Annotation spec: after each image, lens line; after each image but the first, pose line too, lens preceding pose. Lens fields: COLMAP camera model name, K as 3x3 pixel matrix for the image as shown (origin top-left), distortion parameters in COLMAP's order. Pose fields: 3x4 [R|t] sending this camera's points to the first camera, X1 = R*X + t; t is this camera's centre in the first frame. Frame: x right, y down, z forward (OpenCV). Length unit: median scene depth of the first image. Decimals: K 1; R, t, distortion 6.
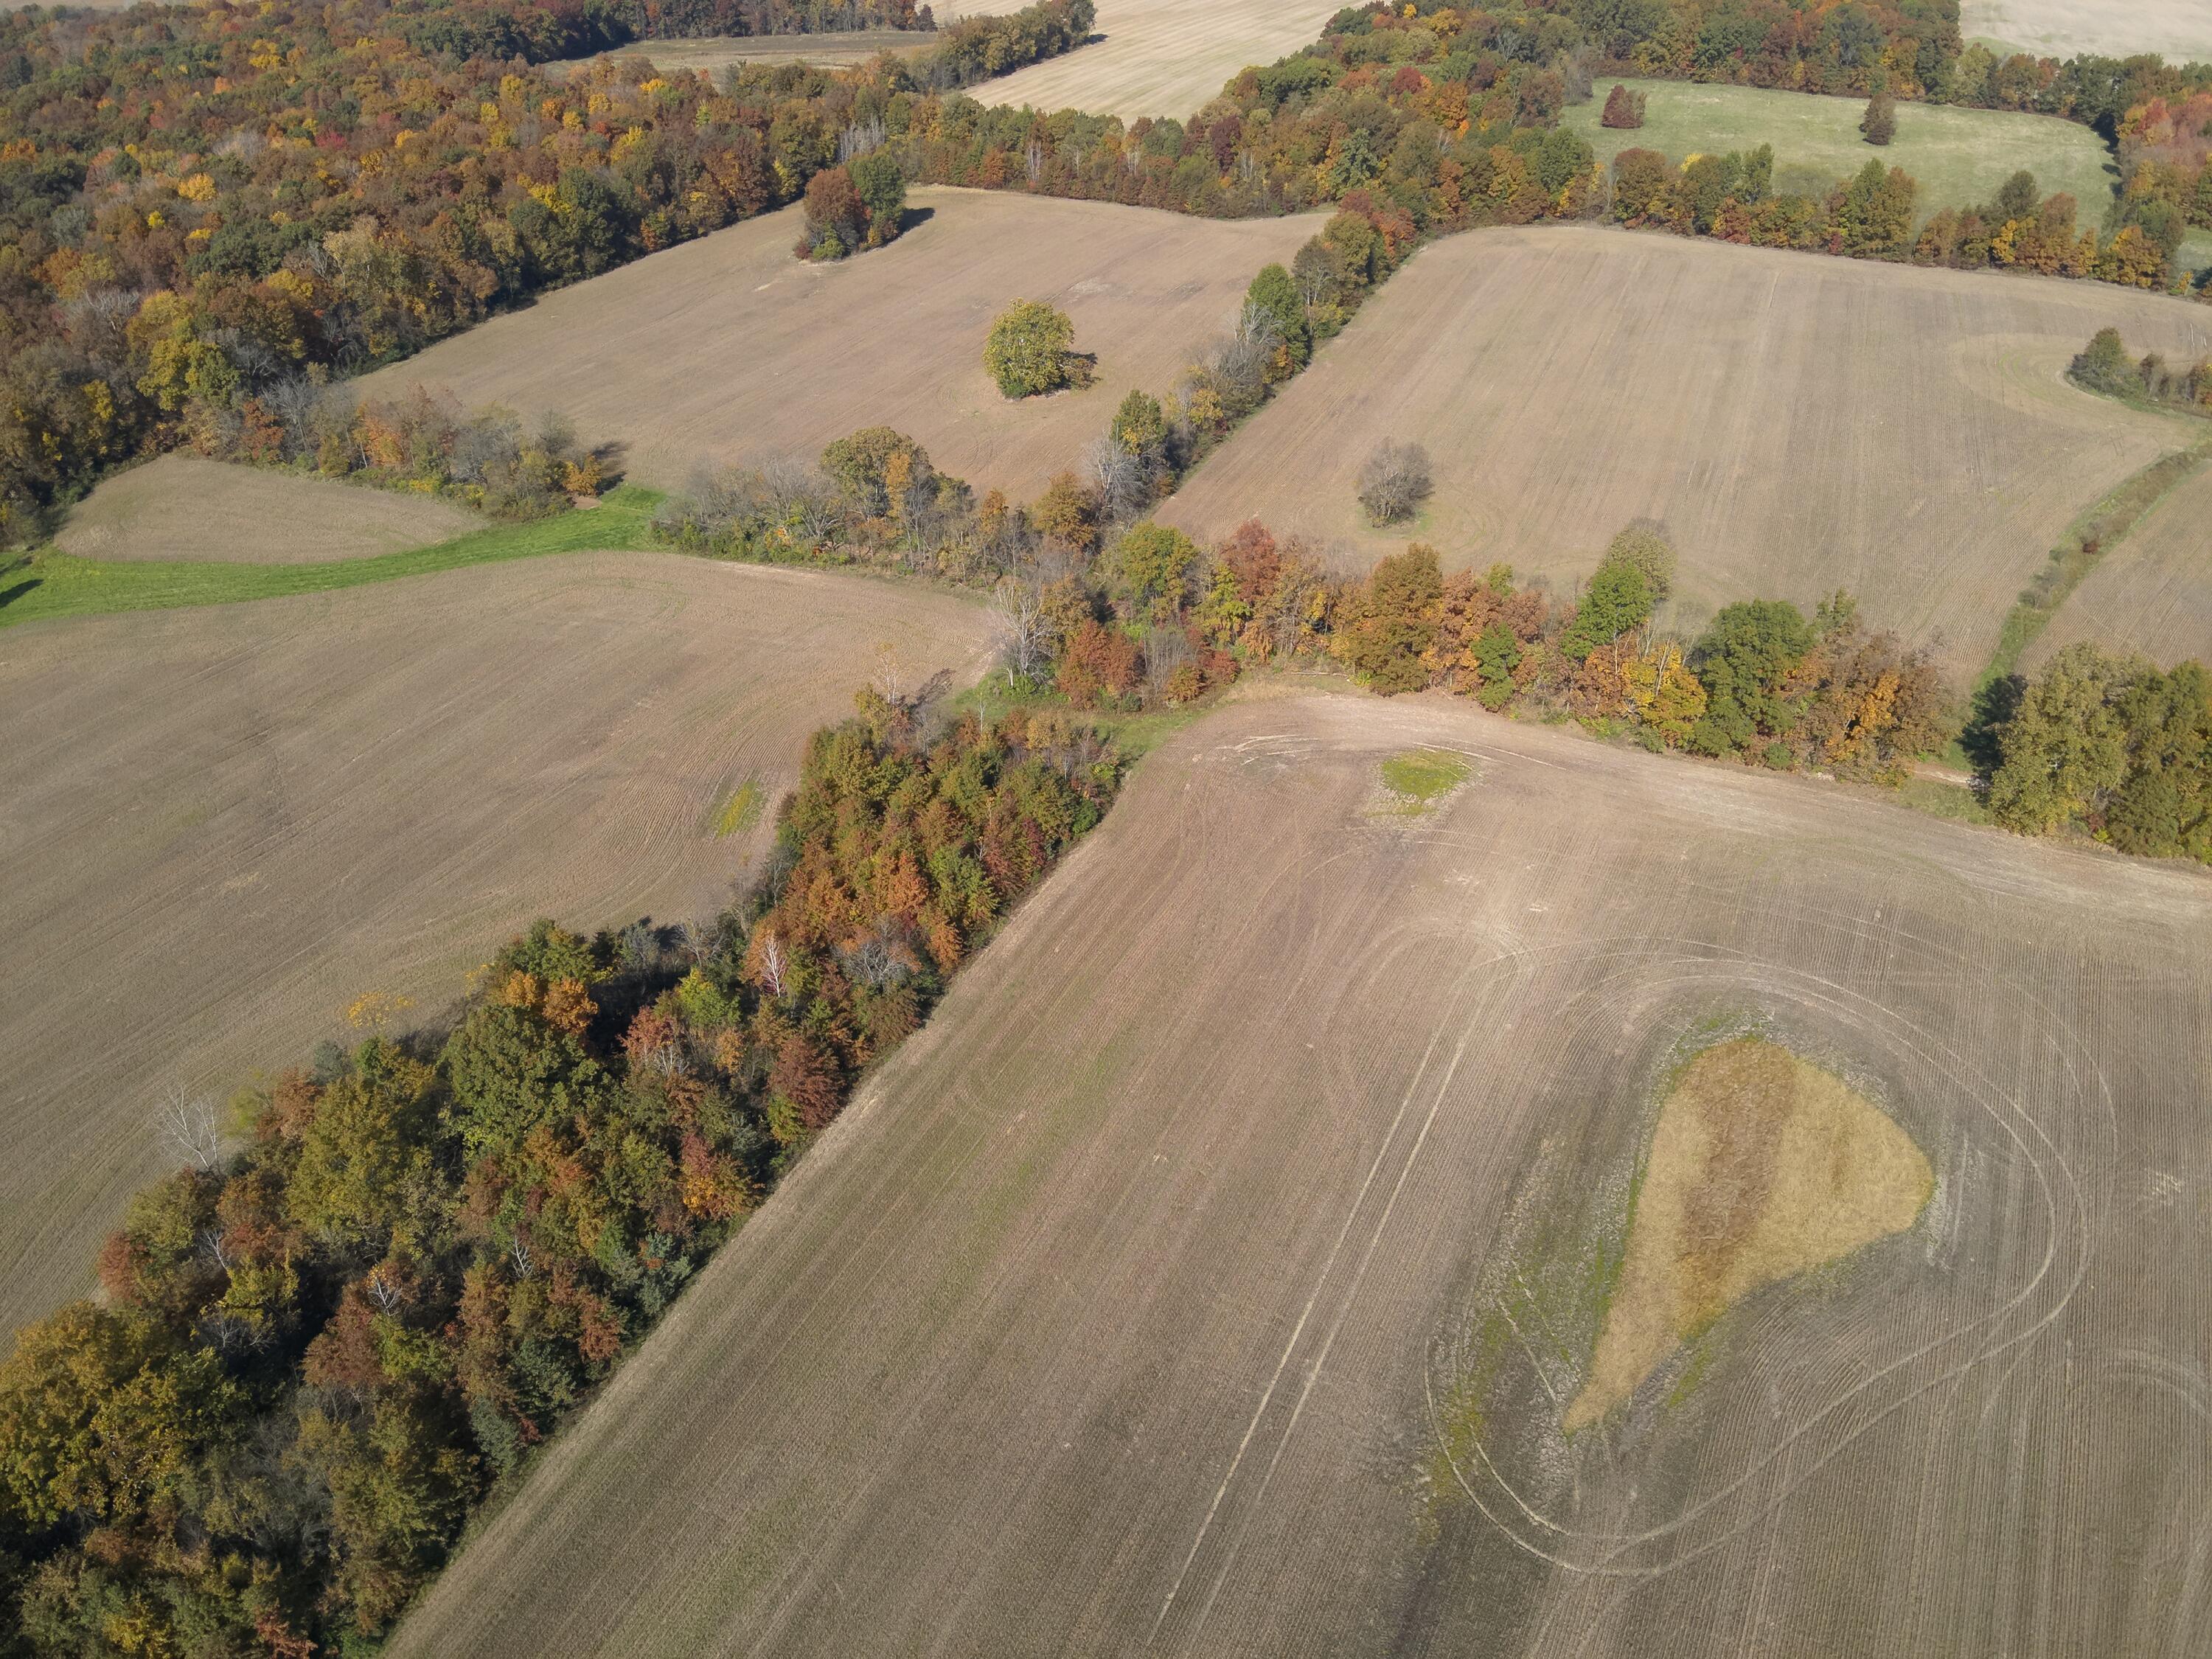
lens RADIAL K [[1616.0, 0, 1108.9], [0, 1616.0, 822.7], [0, 0, 1]] dist [0.087803, -0.183667]
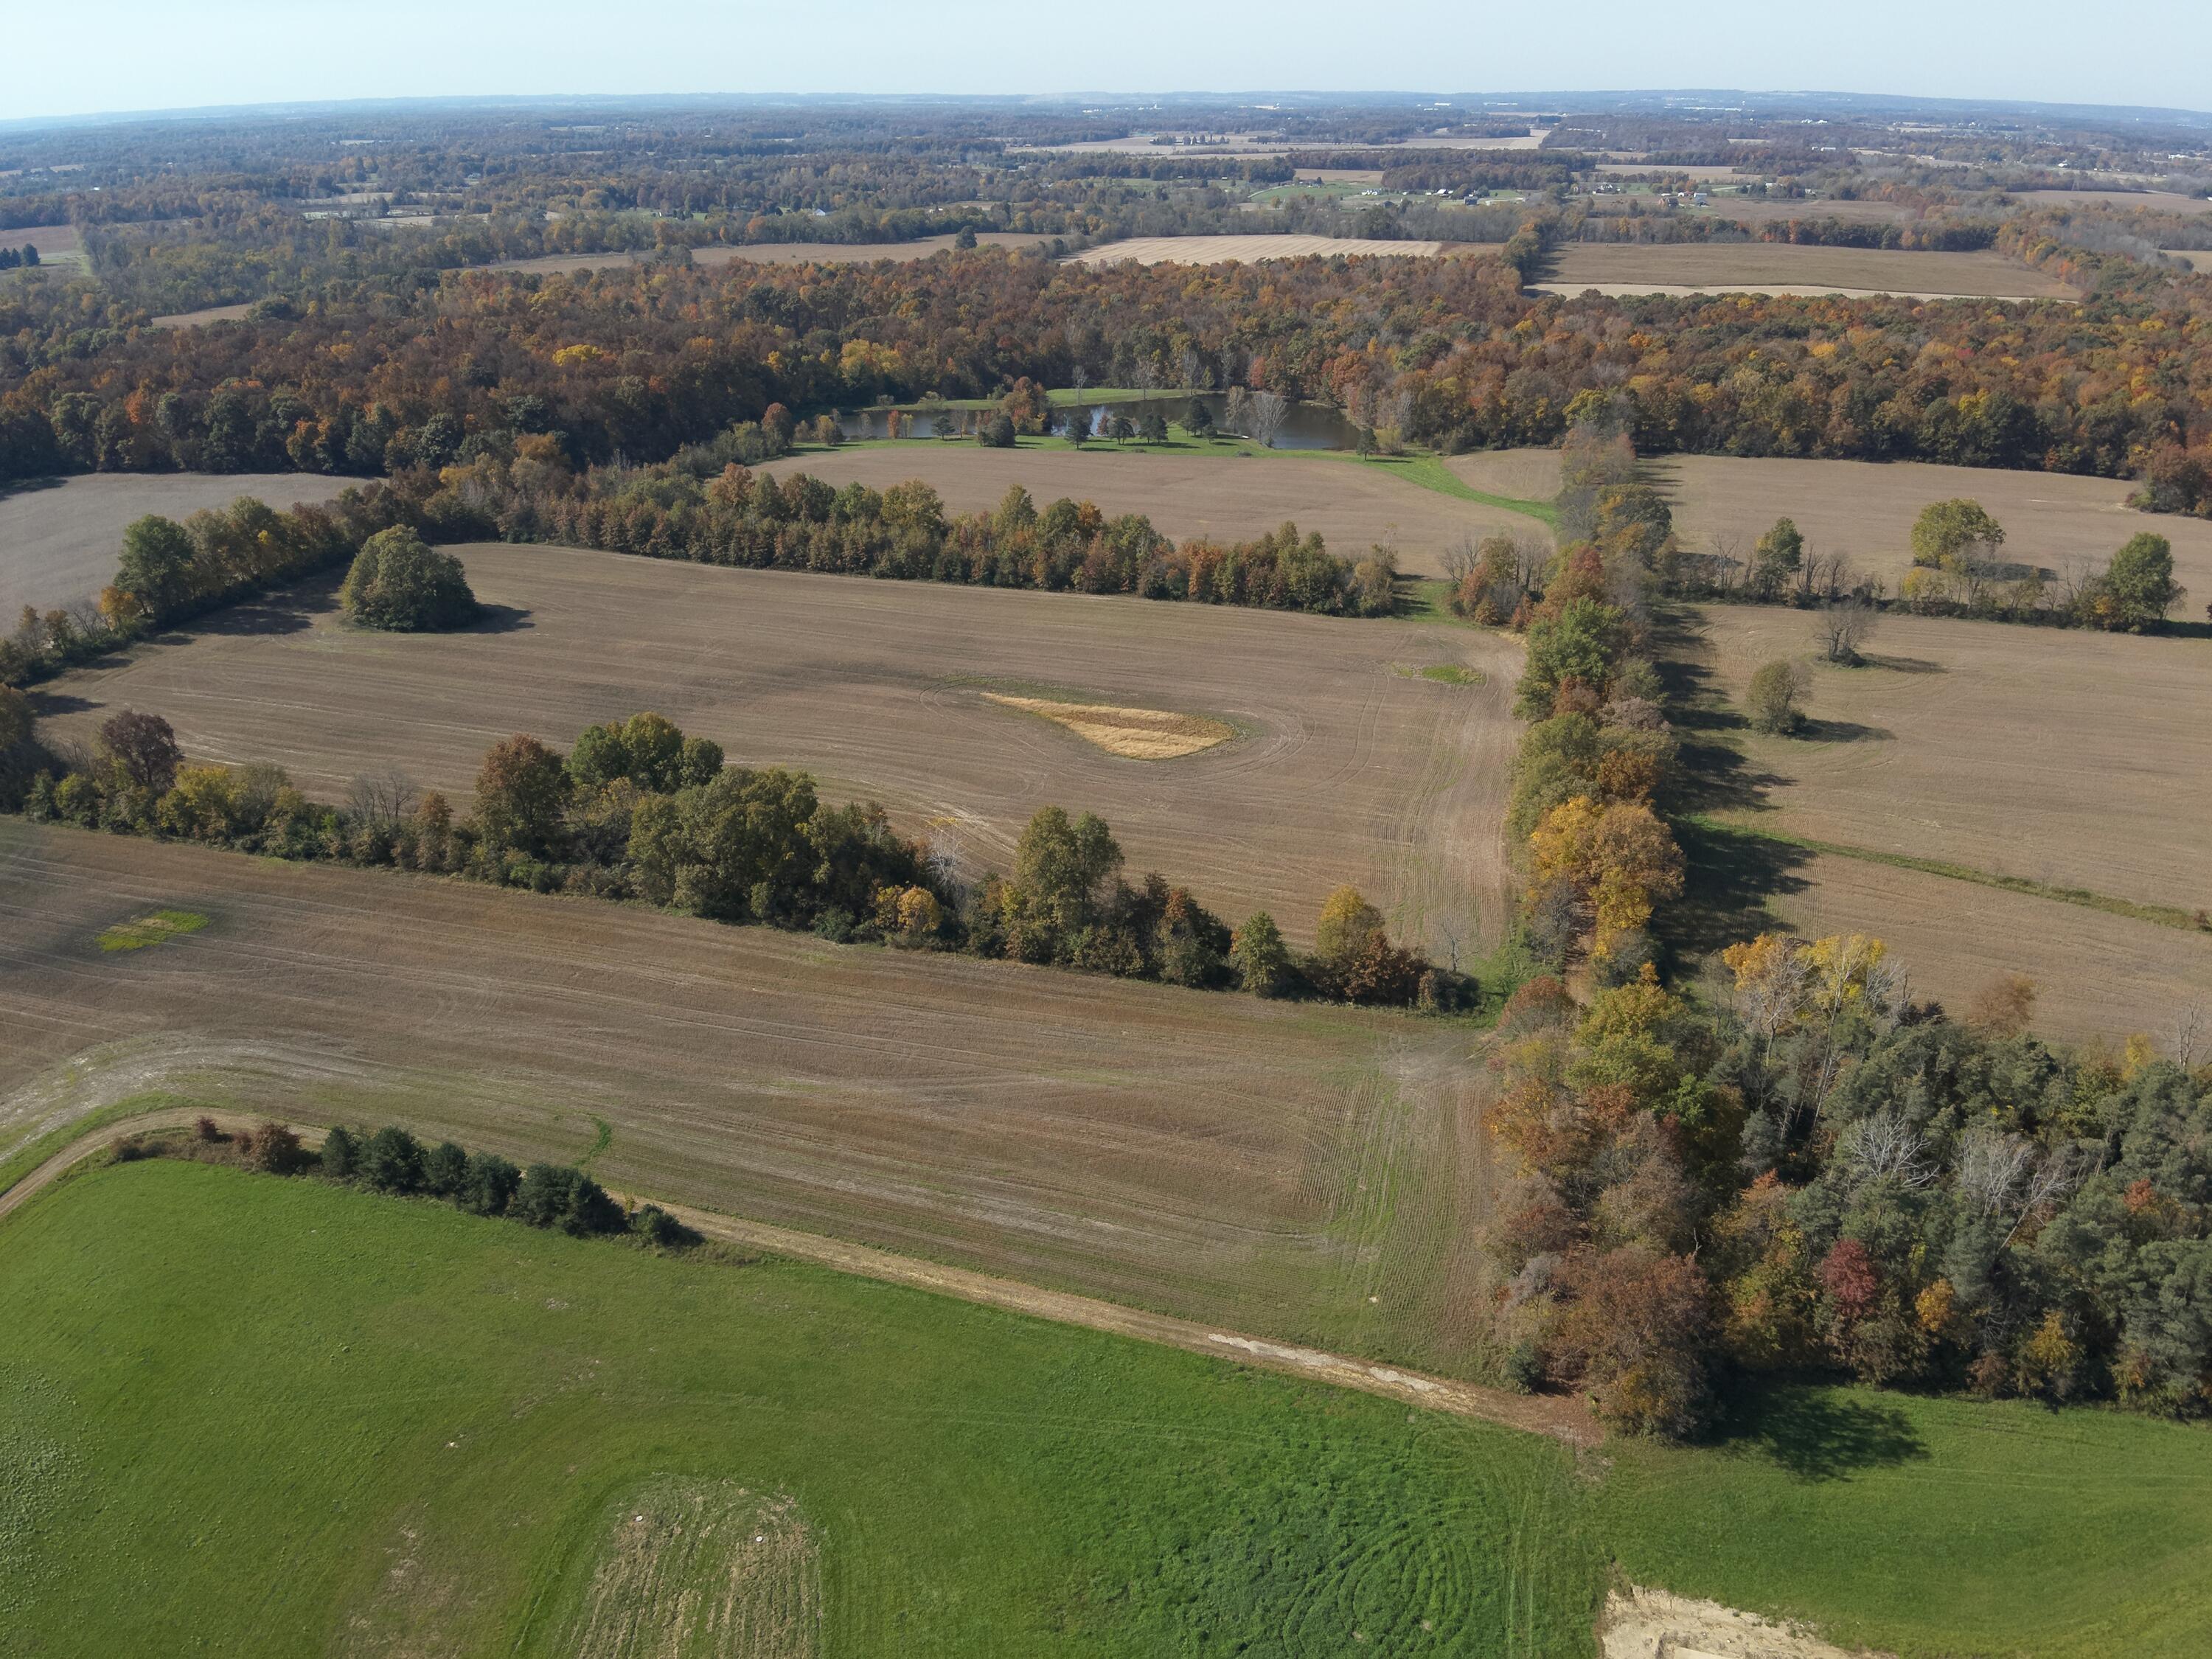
lens RADIAL K [[1616.0, 0, 1108.9], [0, 1616.0, 822.7], [0, 0, 1]] dist [0.087803, -0.183667]
pose [[0.157267, 0.407031, -0.899774, 1.102985], [-0.550593, 0.792504, 0.262270, -0.098657], [0.819826, 0.454163, 0.348743, 0.158993]]
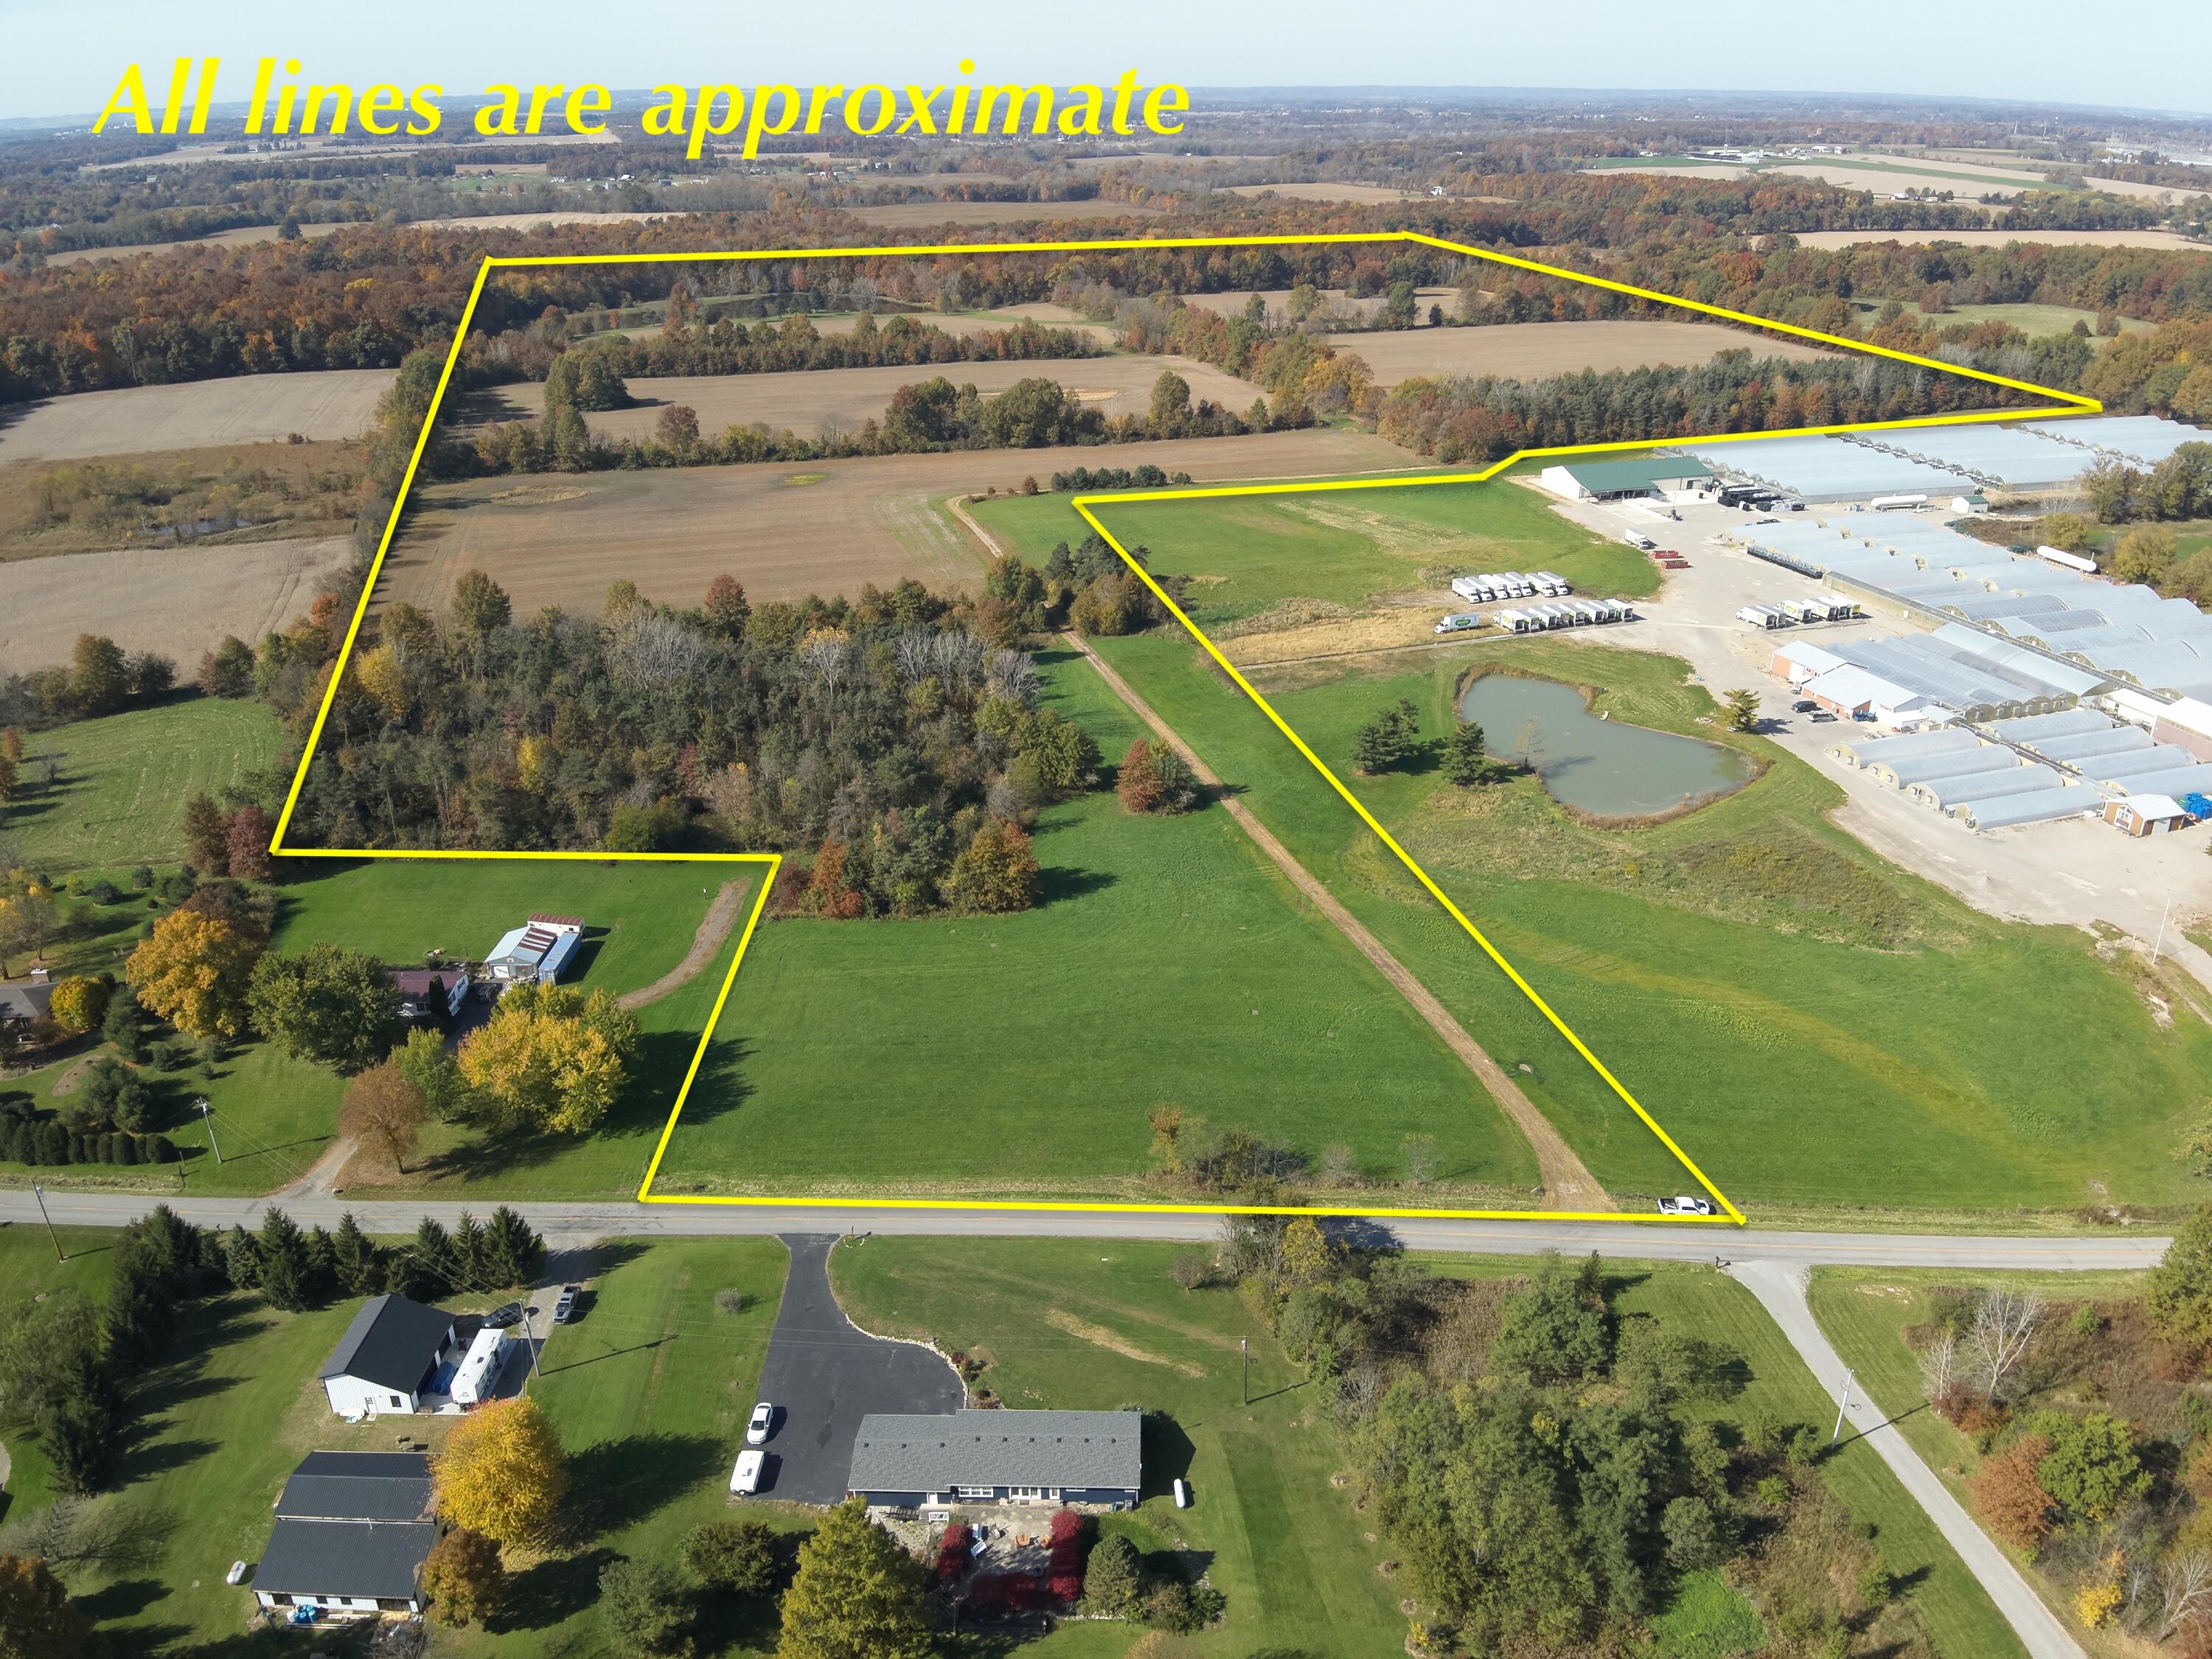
lens RADIAL K [[1635.1, 0, 1106.0], [0, 1635.1, 829.5], [0, 0, 1]] dist [0.089075, -0.187194]
pose [[0.667430, 0.304591, -0.679530, 1.761784], [-0.412815, 0.910810, 0.002795, 0.572938], [0.619774, 0.278655, 0.733642, -0.820666]]
